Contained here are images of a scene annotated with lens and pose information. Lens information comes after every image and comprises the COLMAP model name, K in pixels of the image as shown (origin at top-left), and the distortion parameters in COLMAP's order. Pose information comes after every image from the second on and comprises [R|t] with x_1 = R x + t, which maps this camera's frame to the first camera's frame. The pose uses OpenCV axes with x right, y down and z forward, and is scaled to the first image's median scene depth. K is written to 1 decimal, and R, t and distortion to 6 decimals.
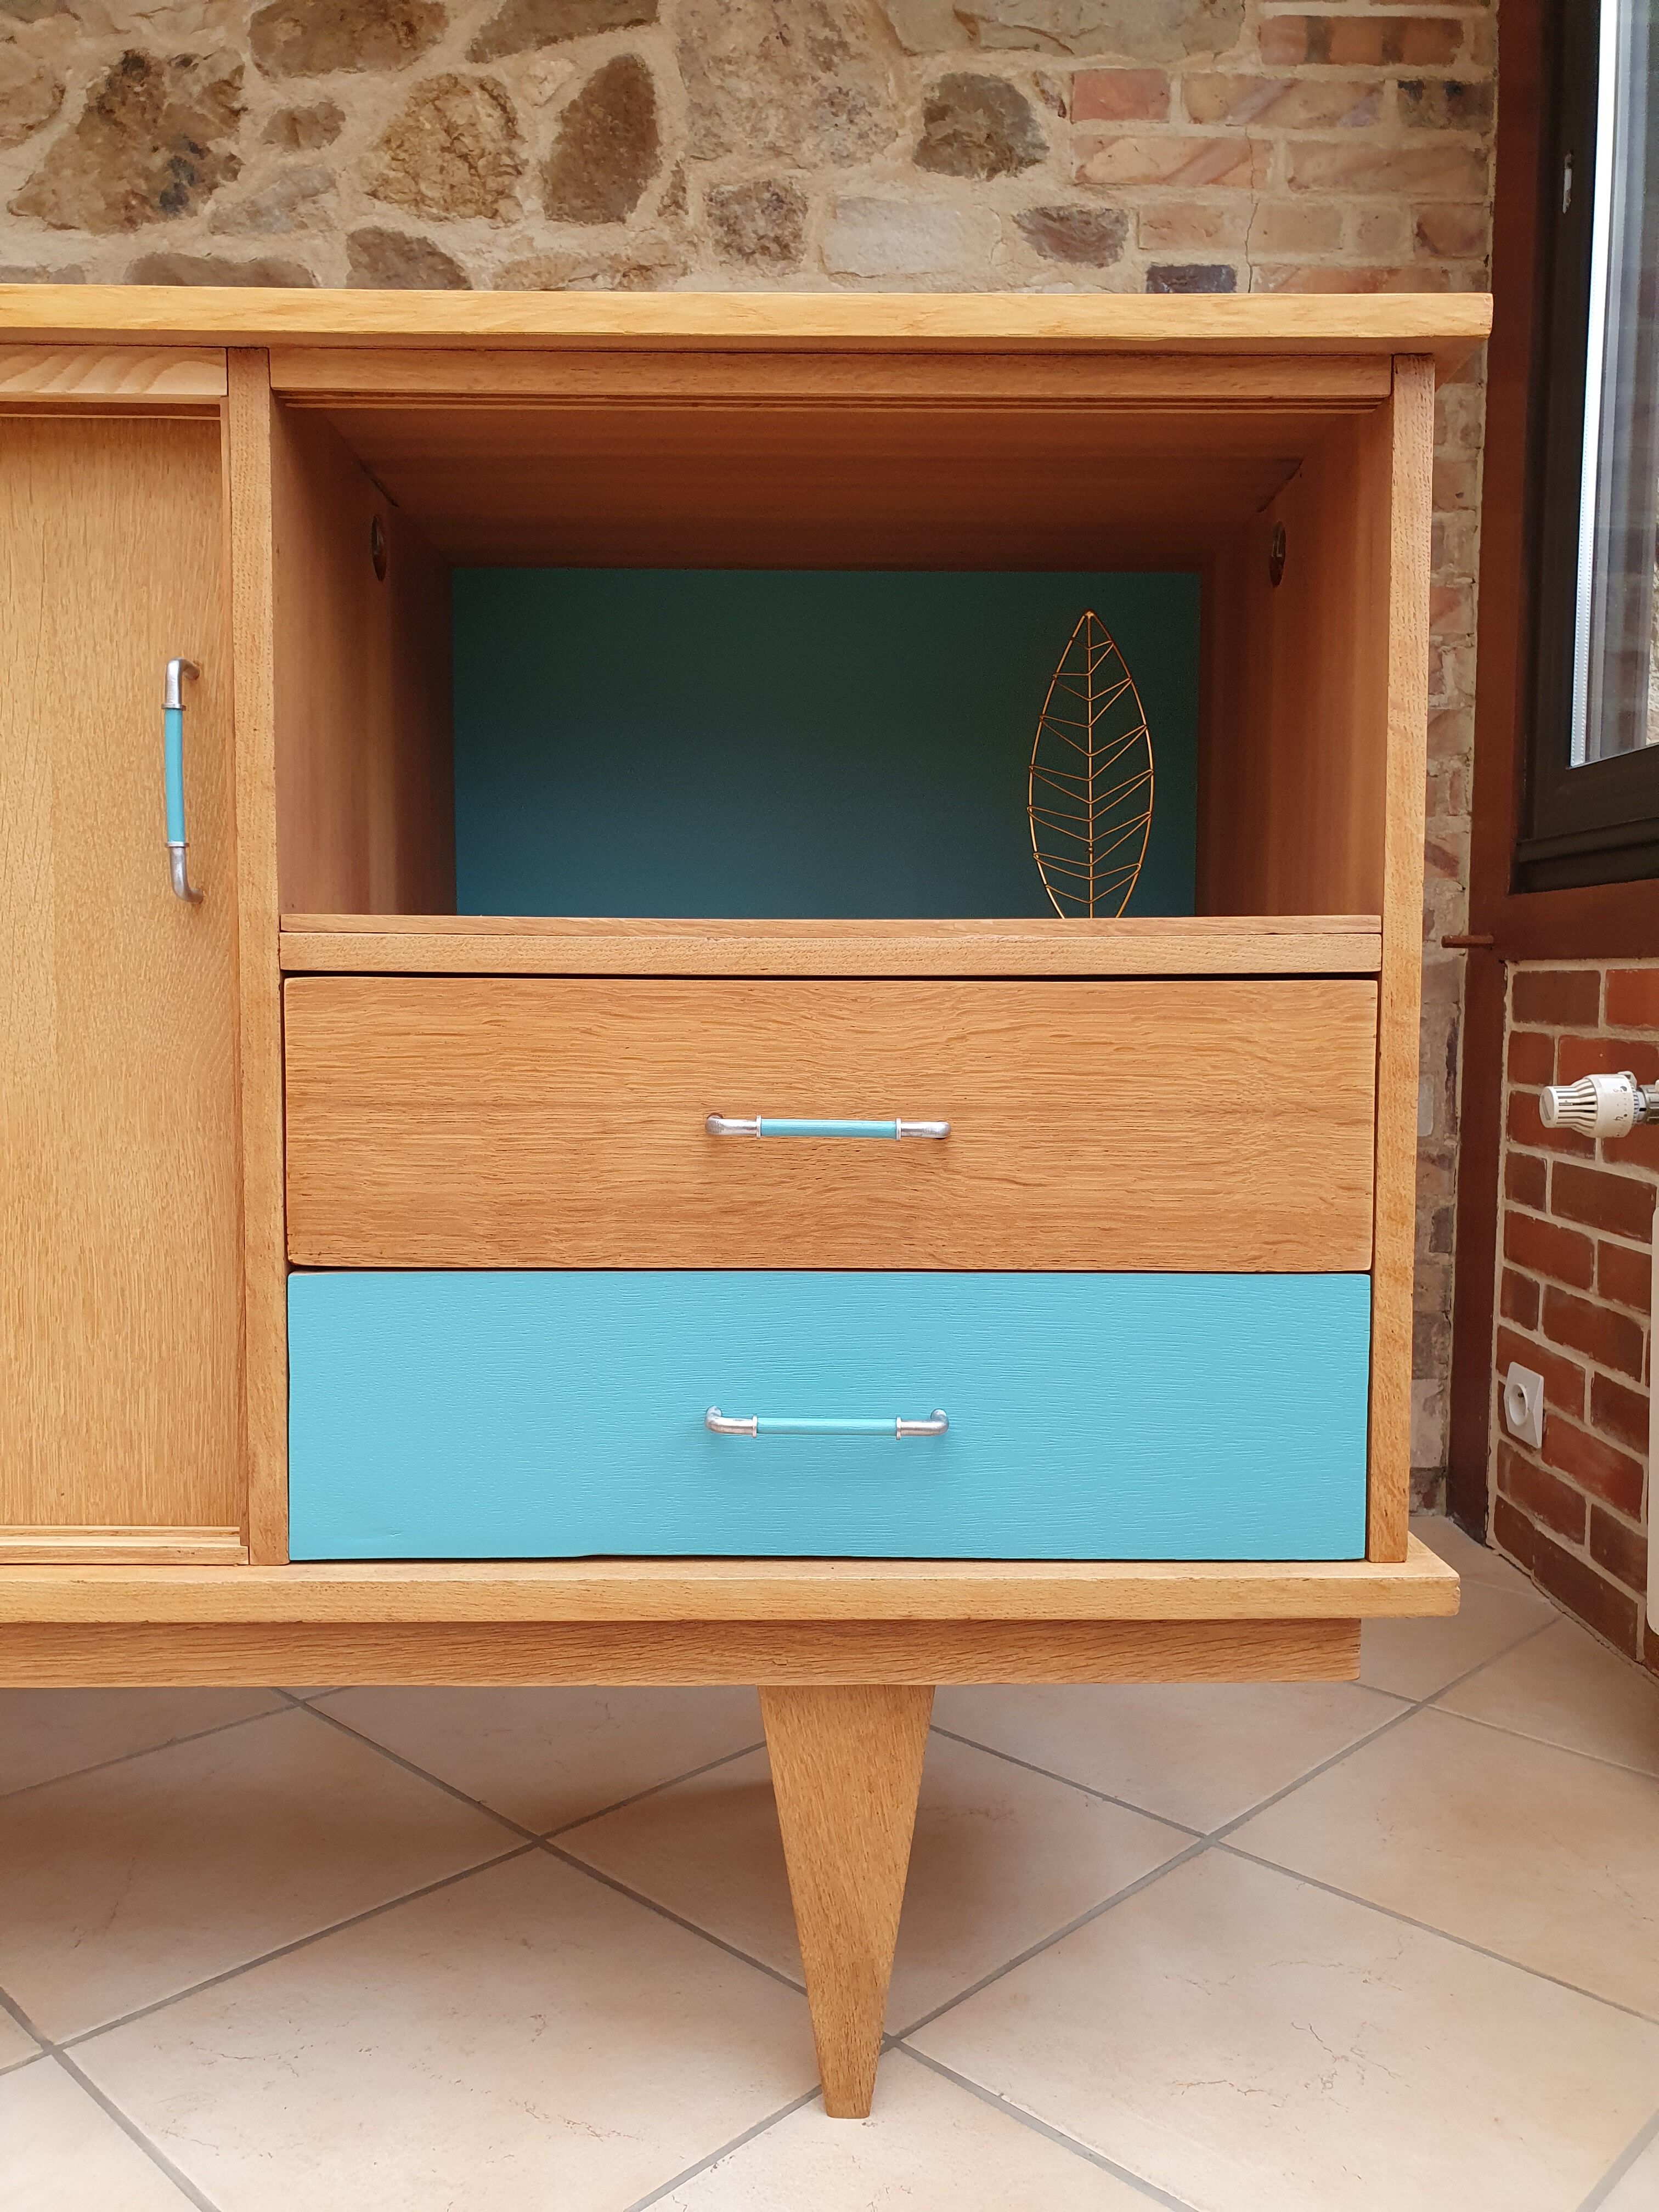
lens RADIAL K [[1716.0, 0, 873.2], [0, 1716.0, 1121.0], [0, 0, 1]] dist [-0.001957, 0.016618]
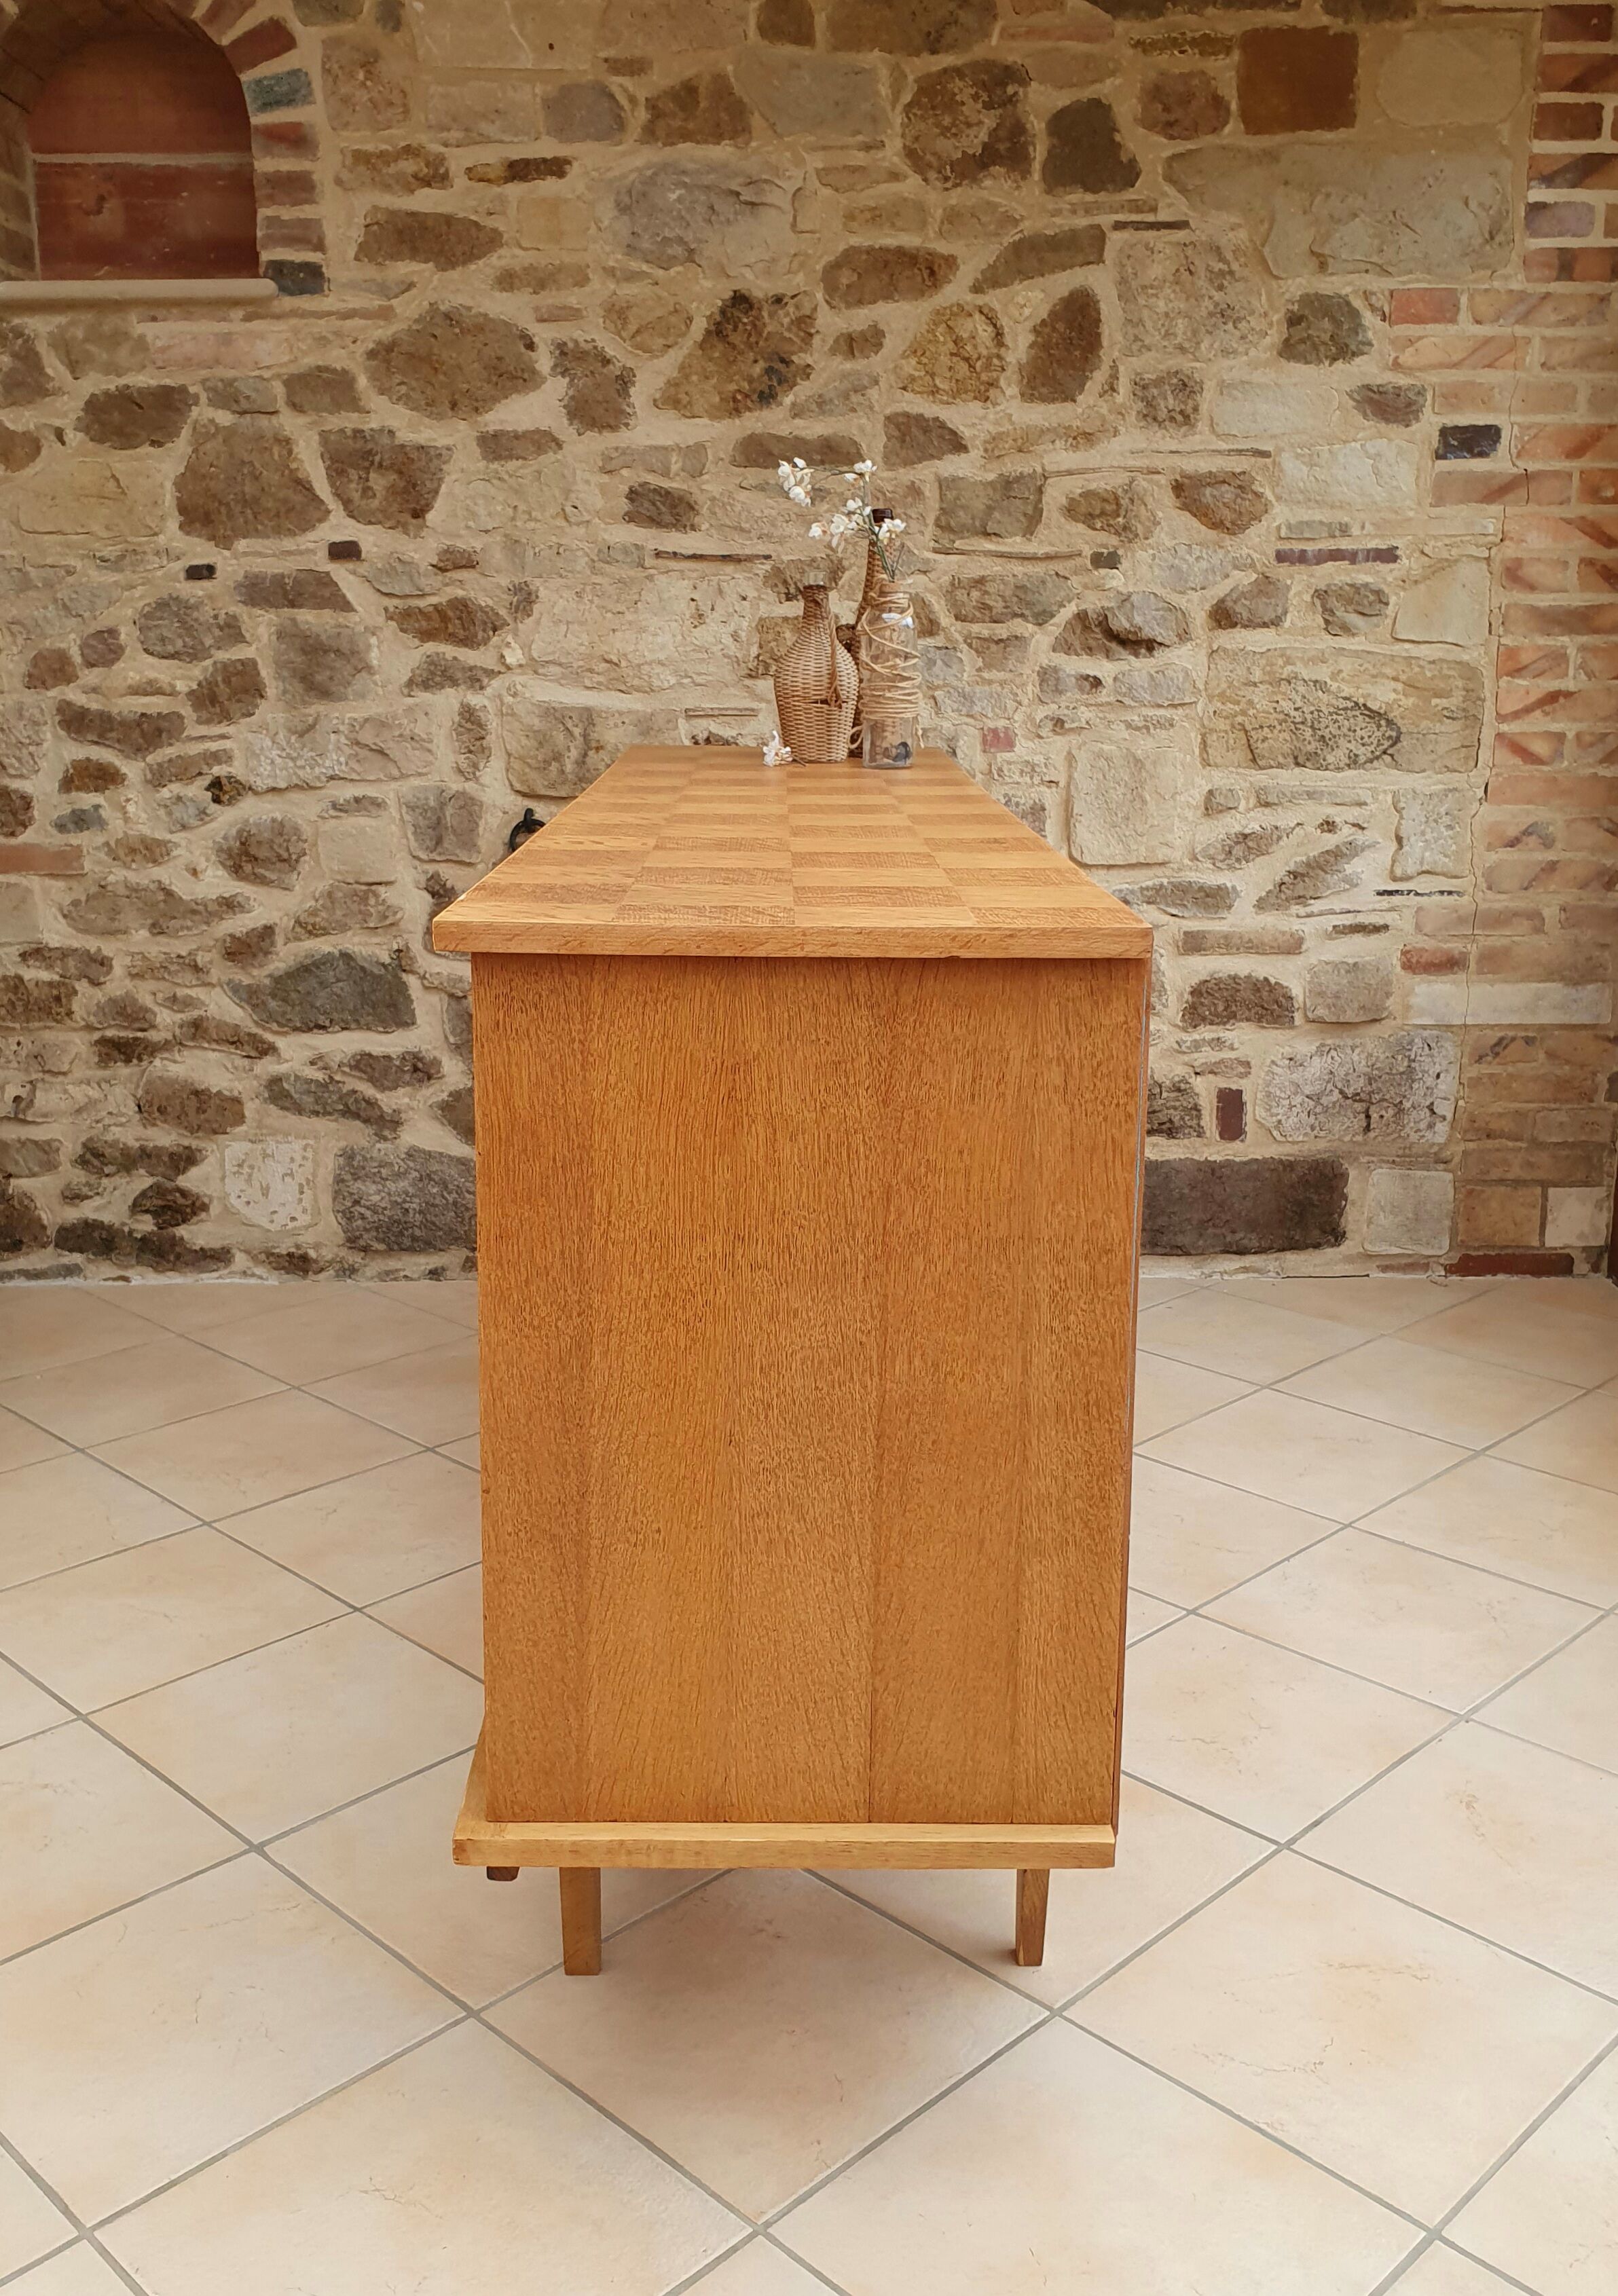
lens RADIAL K [[2111.6, 0, 782.4], [0, 2111.6, 1081.2], [0, 0, 1]] dist [-0.003365, 0.000000]
pose [[0.999587, -0.003626, -0.028500, -0.344876], [0.007695, 0.989553, 0.143967, -0.218705], [0.027681, -0.144127, 0.989172, -0.846290]]
